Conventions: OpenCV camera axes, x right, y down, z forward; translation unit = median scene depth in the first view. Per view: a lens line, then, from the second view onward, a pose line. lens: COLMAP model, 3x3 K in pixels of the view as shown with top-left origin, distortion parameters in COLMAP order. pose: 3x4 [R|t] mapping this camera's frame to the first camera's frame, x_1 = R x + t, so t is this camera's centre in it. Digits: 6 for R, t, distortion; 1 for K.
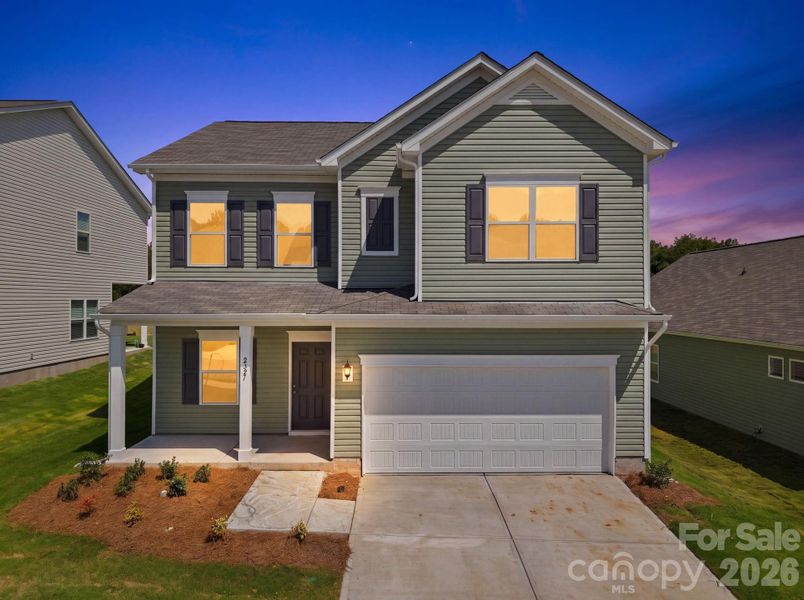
lens RADIAL K [[534.2, 0, 401.5], [0, 534.2, 297.4], [0, 0, 1]] dist [0.029742, -0.037617]
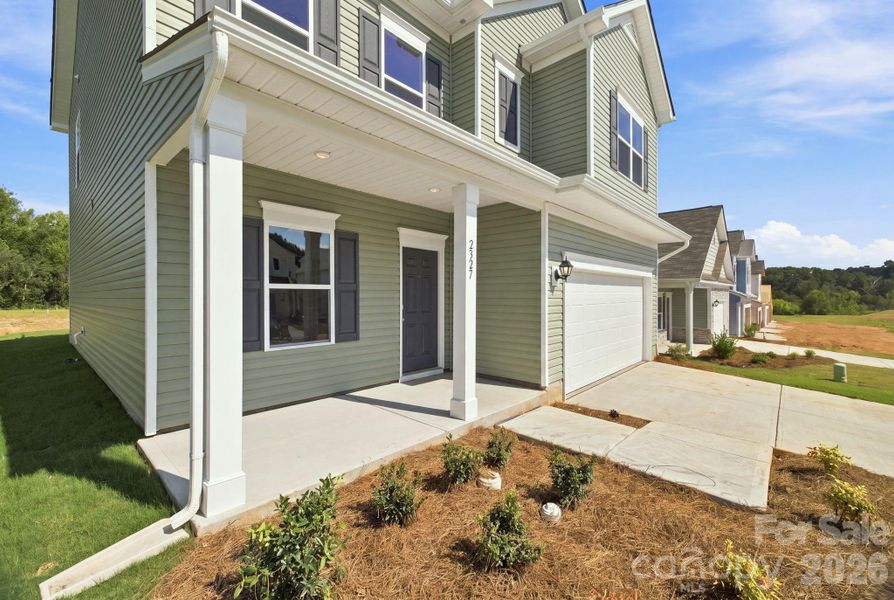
lens RADIAL K [[377.3, 0, 446.3], [0, 377.3, 298.3], [0, 0, 1]] dist [0.002623, 0.000141]
pose [[0.682182, -0.006973, 0.731149, -0.603421], [-0.000637, 0.999948, 0.010131, 0.170373], [-0.731182, -0.007377, 0.682143, 0.735420]]
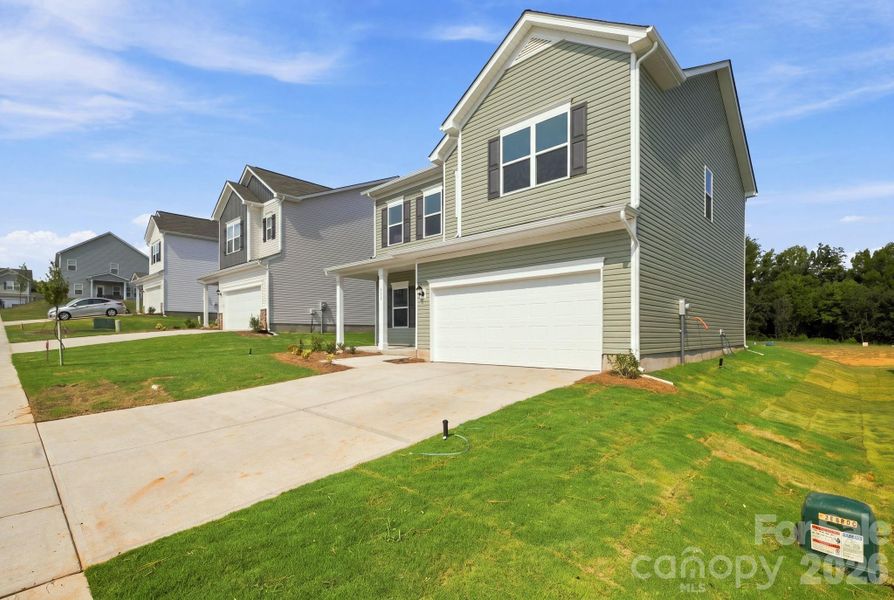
lens RADIAL K [[424.4, 0, 429.1], [0, 424.4, 334.5], [0, 0, 1]] dist [0.002471, 0.000378]
pose [[0.706212, -0.000658, -0.708000, 0.744657], [0.004780, 0.999981, 0.003839, 0.251662], [0.707984, -0.006095, 0.706202, 0.170143]]
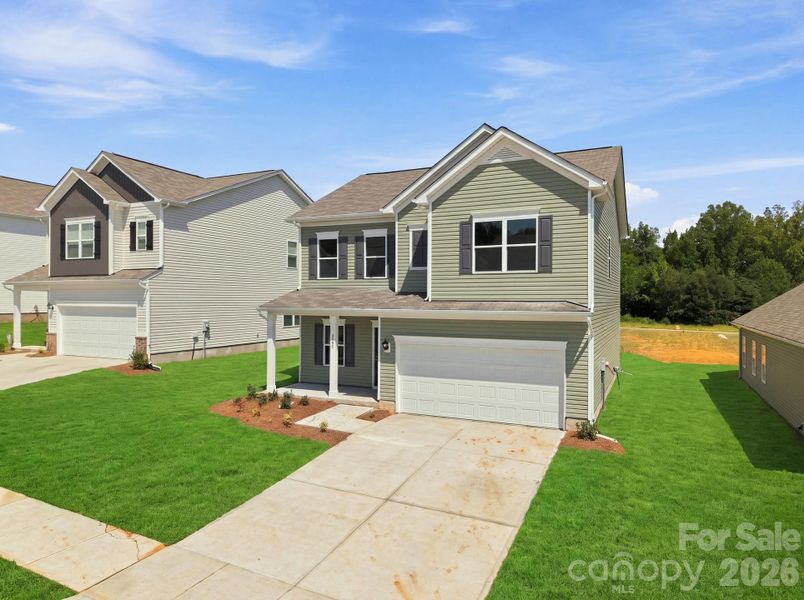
lens RADIAL K [[534.2, 0, 401.5], [0, 534.2, 297.4], [0, 0, 1]] dist [0.029742, -0.037617]
pose [[0.900542, -0.000478, -0.434770, 0.610894], [0.000344, 1.000000, -0.000388, -0.002969], [0.434770, 0.000200, 0.900542, -0.386430]]
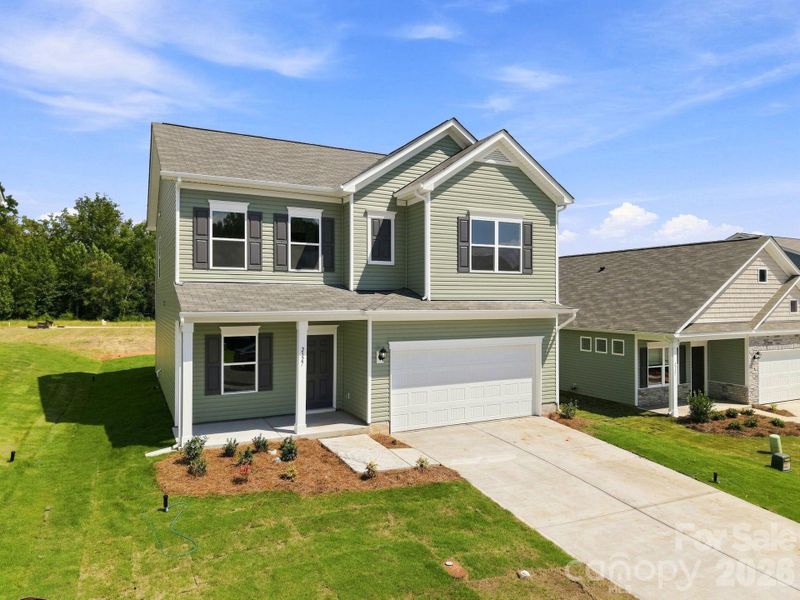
lens RADIAL K [[531.6, 0, 399.5], [0, 531.6, 297.4], [0, 0, 1]] dist [0.029742, -0.037617]
pose [[0.896676, 0.002738, 0.442678, -0.620898], [-0.002802, 0.999996, -0.000509, 0.000011], [-0.442678, -0.000784, 0.896680, -0.168060]]
